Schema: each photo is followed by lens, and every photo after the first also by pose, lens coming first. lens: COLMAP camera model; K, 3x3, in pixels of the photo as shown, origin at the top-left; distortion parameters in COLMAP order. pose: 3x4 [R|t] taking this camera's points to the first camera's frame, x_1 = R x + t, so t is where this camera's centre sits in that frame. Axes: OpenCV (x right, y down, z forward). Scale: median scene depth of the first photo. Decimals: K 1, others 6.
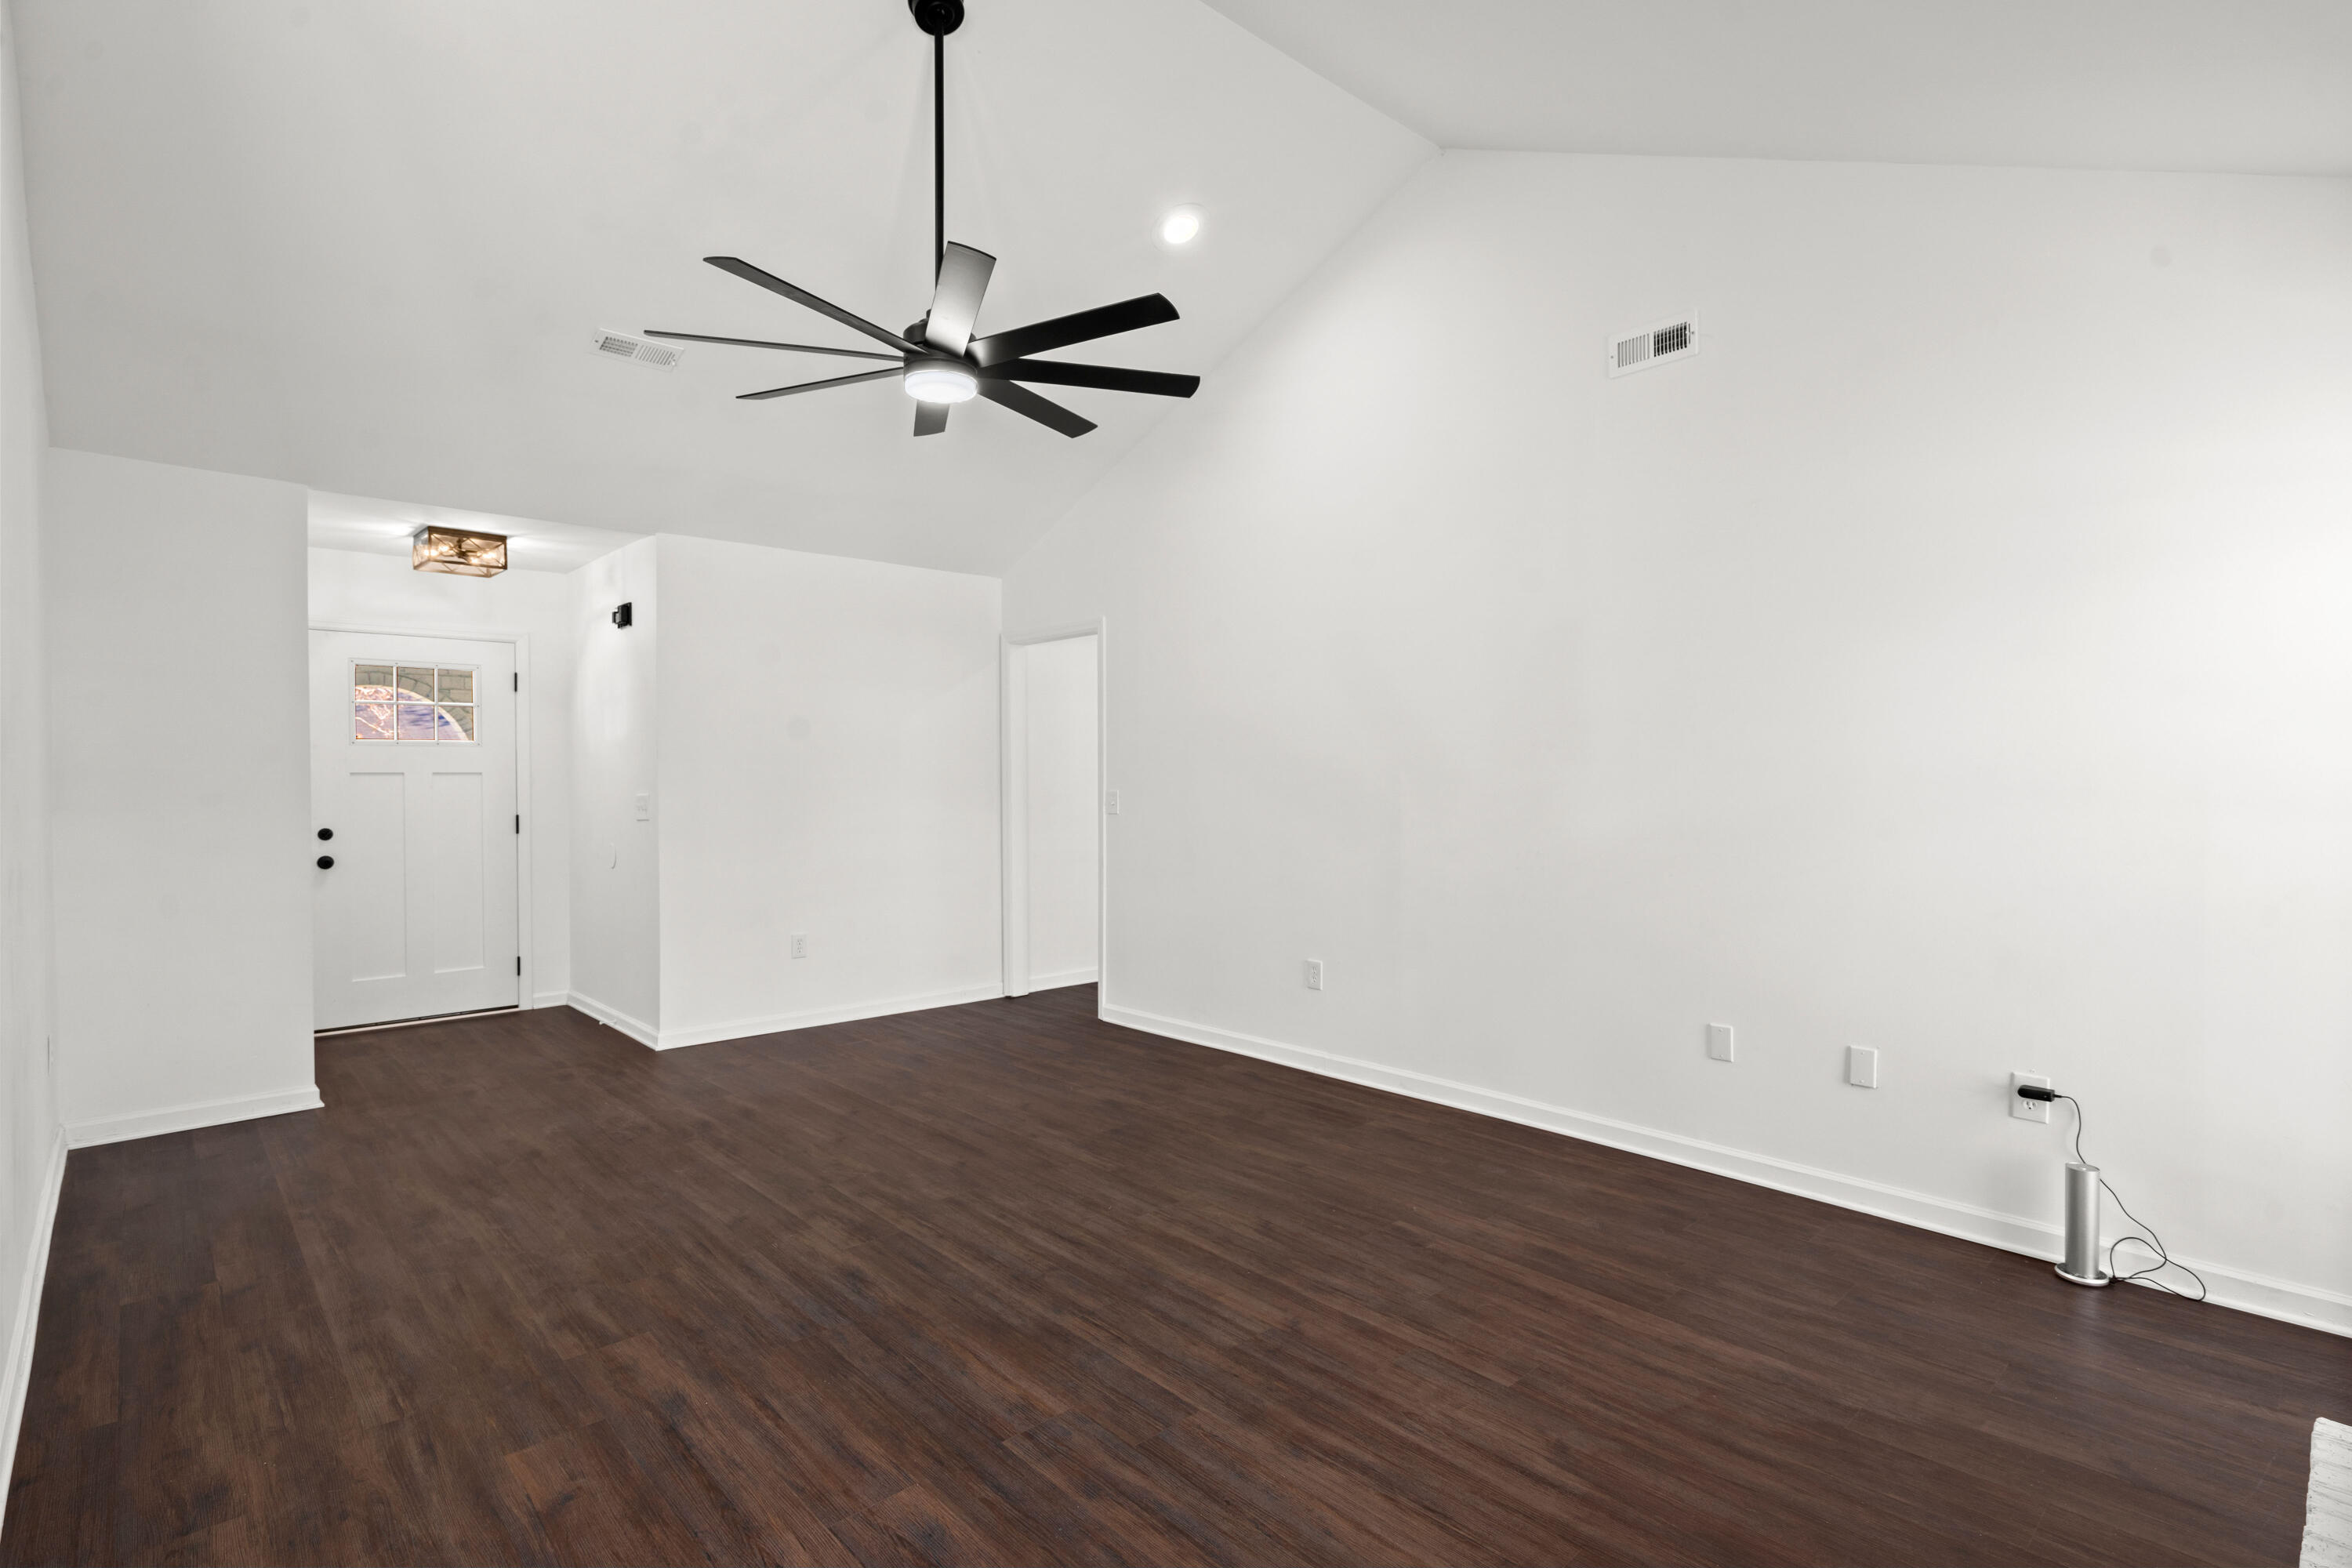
lens RADIAL K [[1118.4, 0, 1176.0], [0, 1118.4, 784.0], [0, 0, 1]] dist [0.000765, 0.000003]
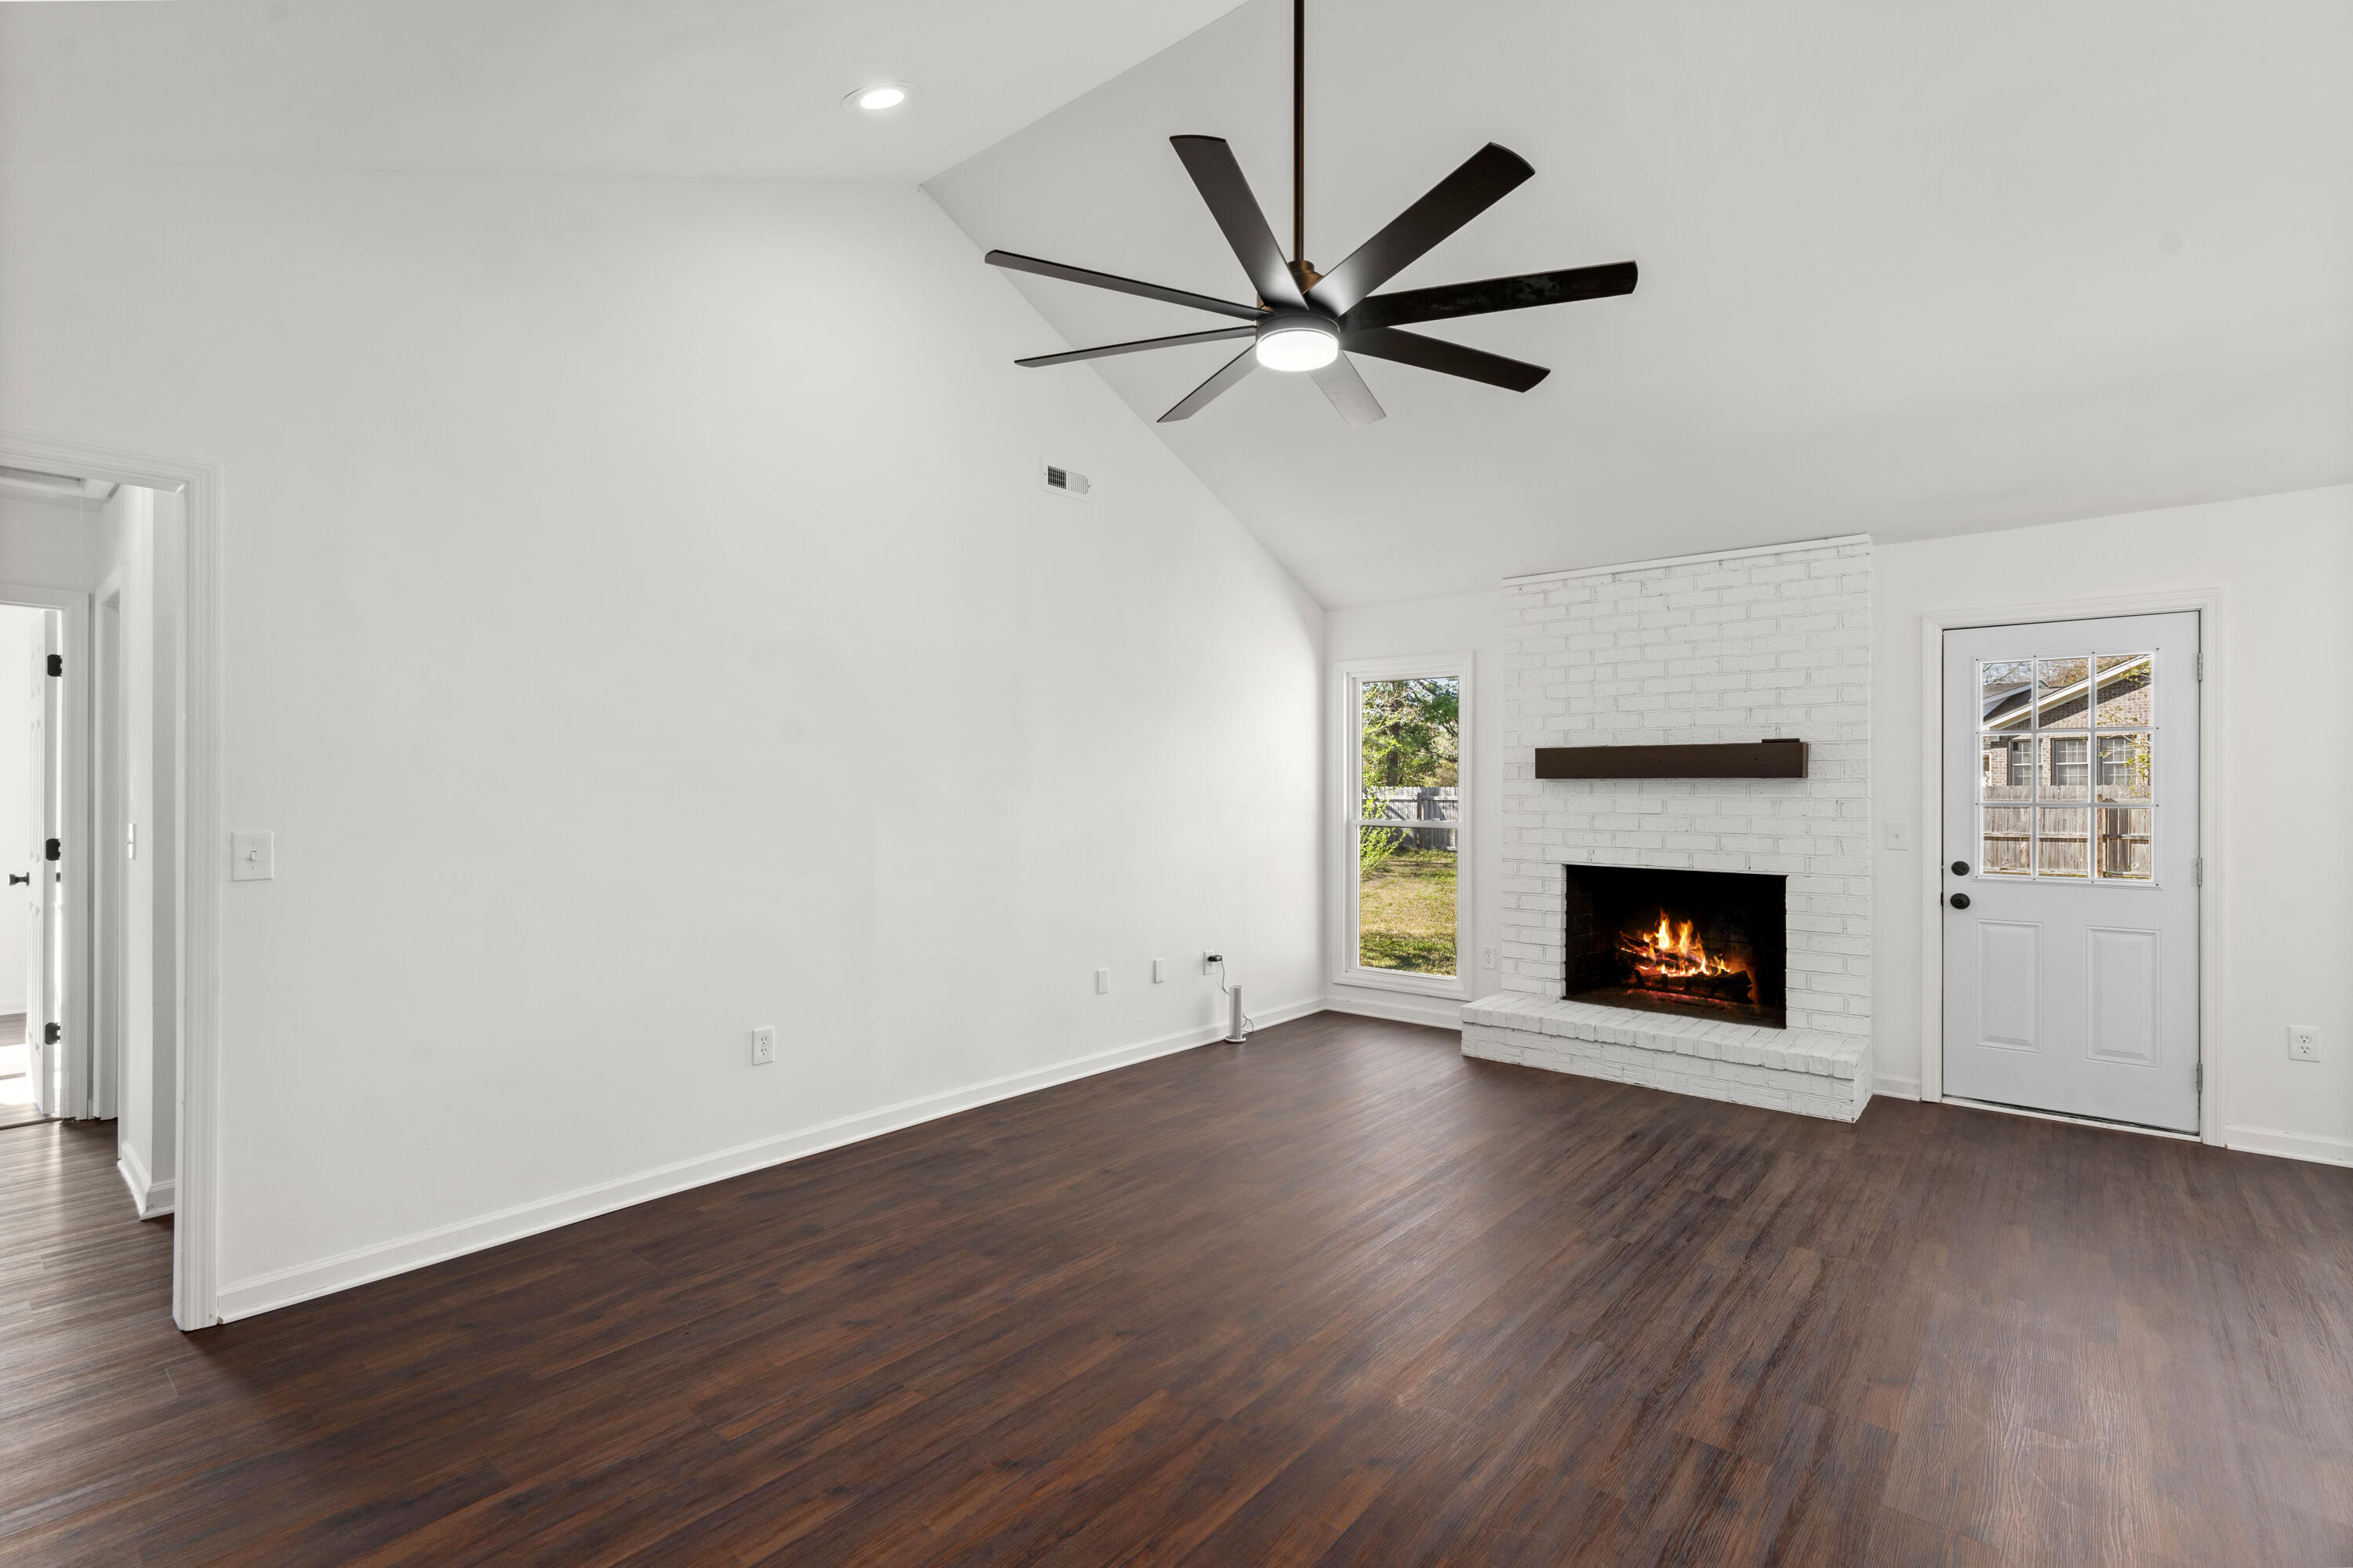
lens RADIAL K [[1066.5, 0, 1175.5], [0, 1066.5, 790.5], [0, 0, 1]] dist [-0.004046, -0.000331]
pose [[-0.122028, 0.003785, 0.992519, -1.060904], [0.005492, 0.999980, -0.003138, -0.014825], [-0.992511, 0.005068, -0.122047, 1.254620]]
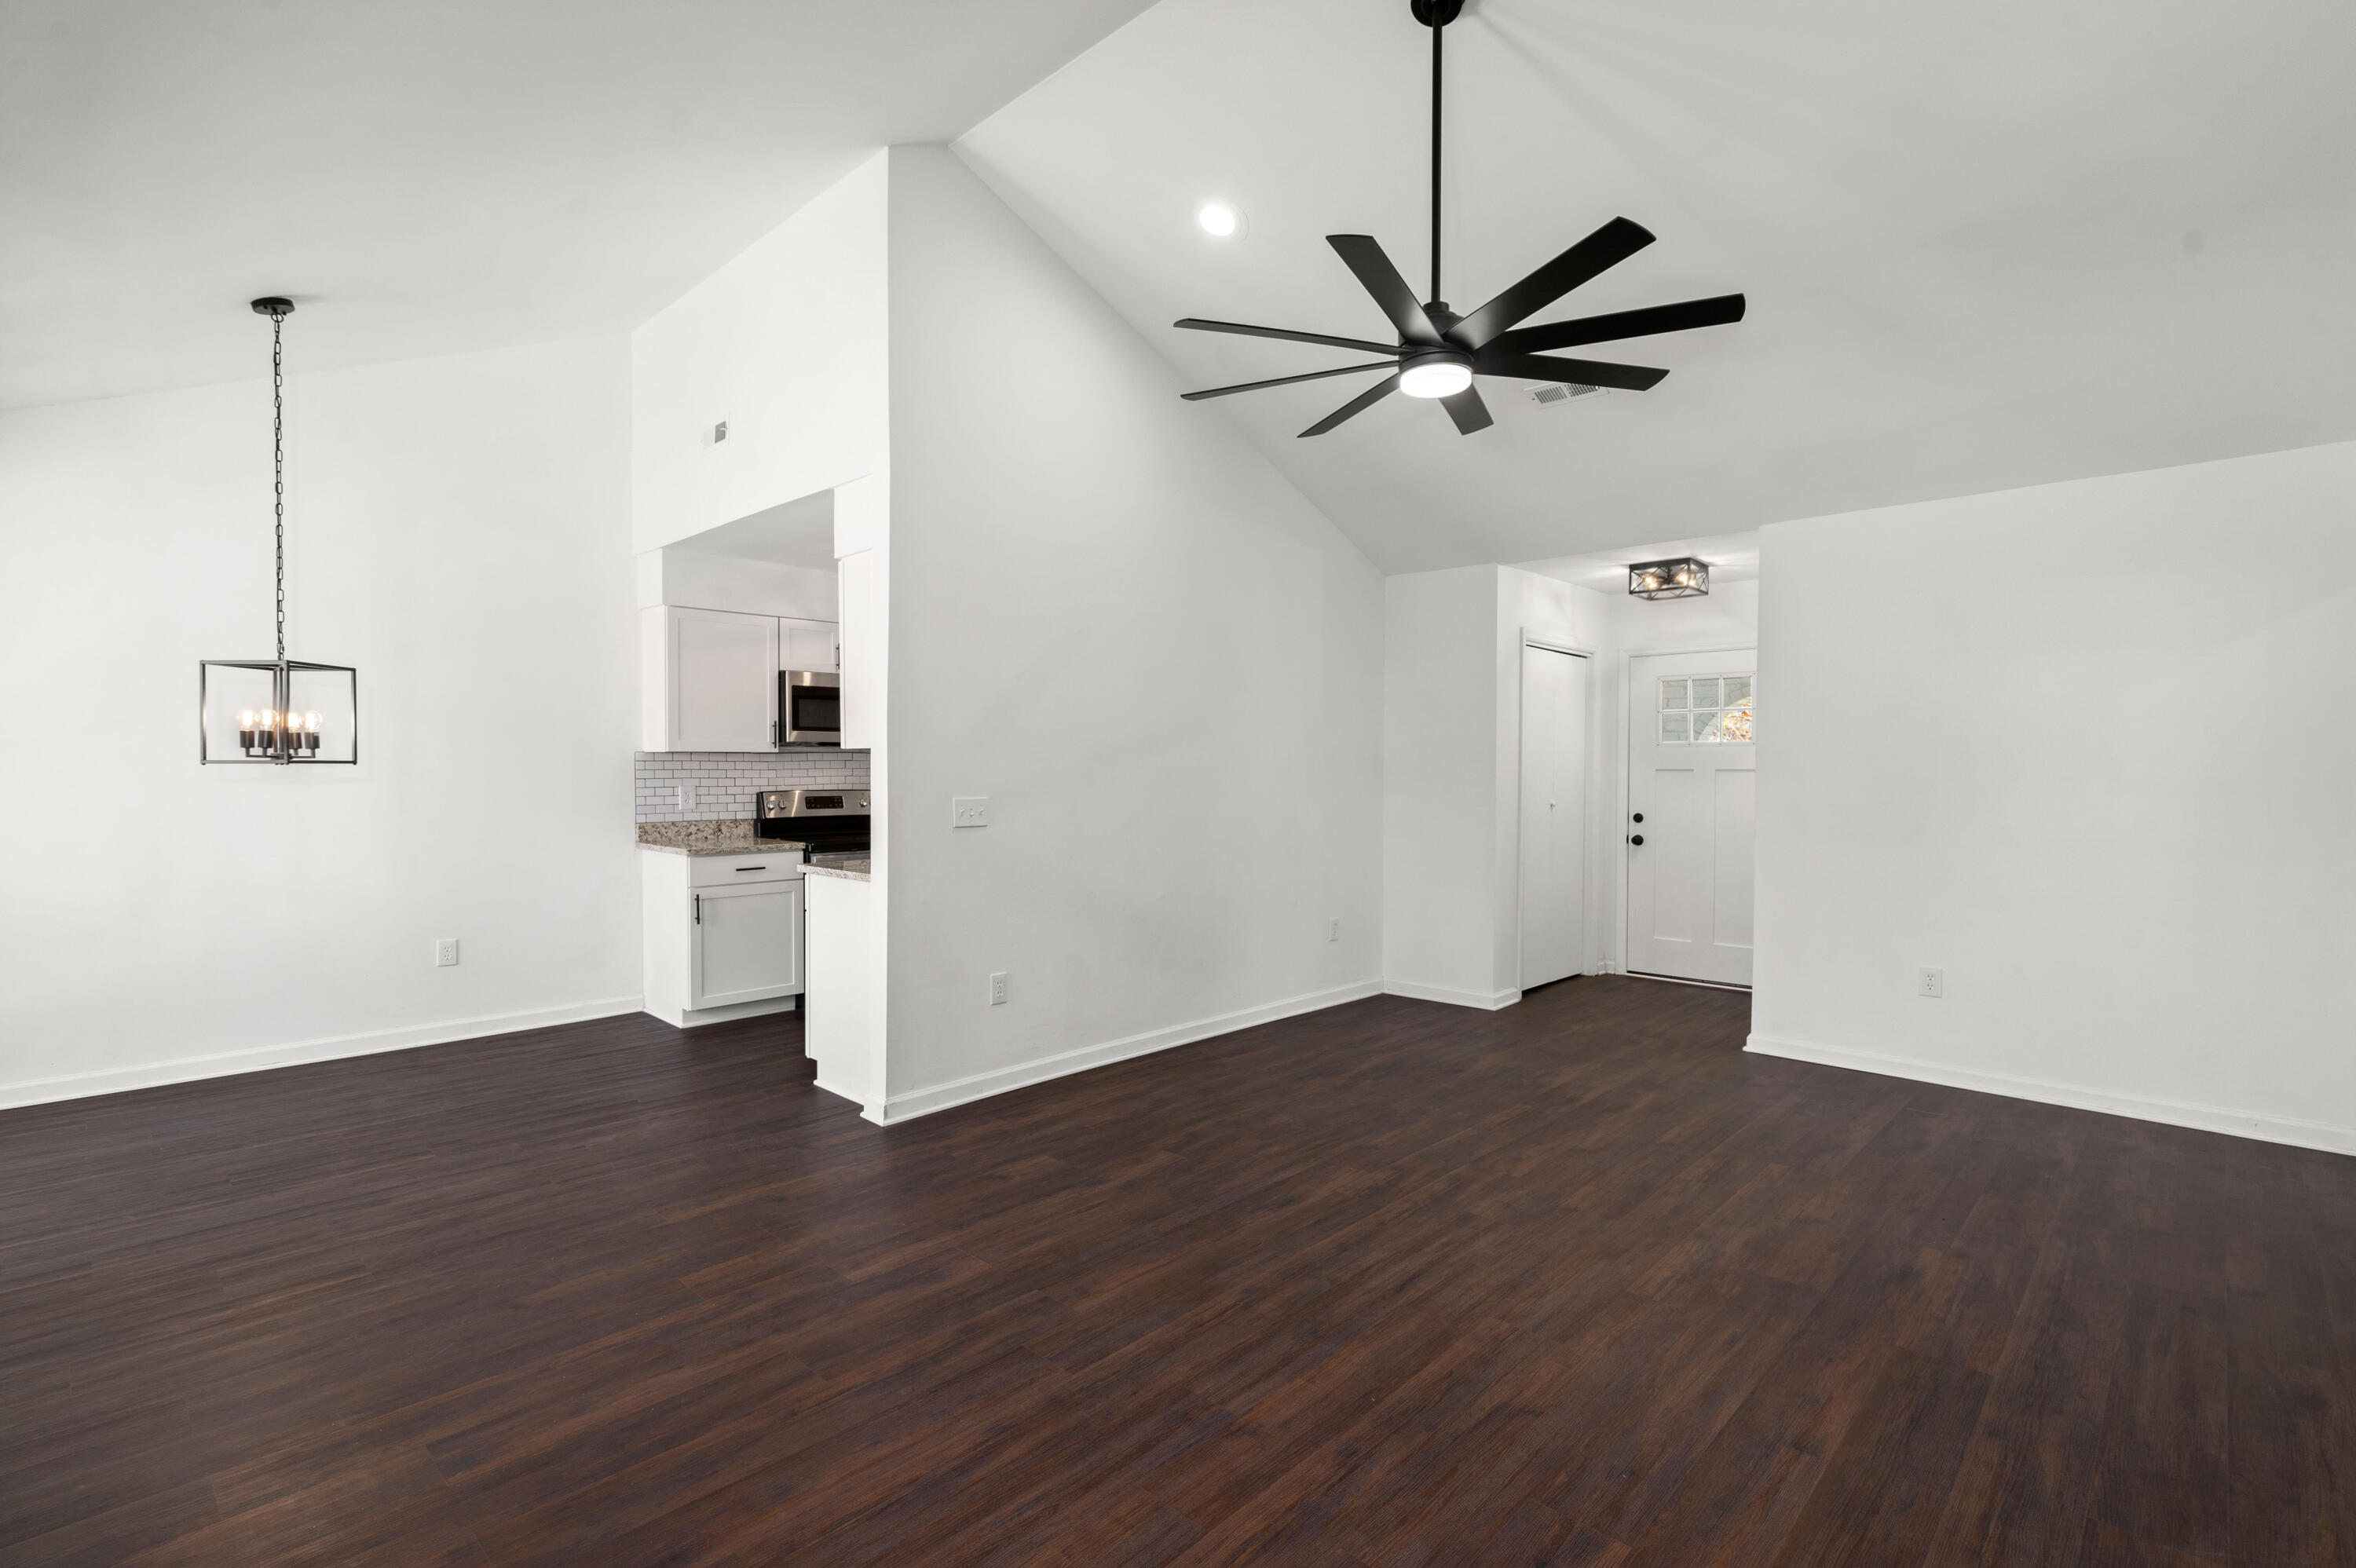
lens RADIAL K [[1079.3, 0, 1193.5], [0, 1079.3, 783.1], [0, 0, 1]] dist [-0.001103, -0.000006]
pose [[0.066315, 0.012789, -0.997717, 0.762879], [-0.009406, 0.999881, 0.012192, -0.007285], [0.997754, 0.008576, 0.066427, 0.767415]]
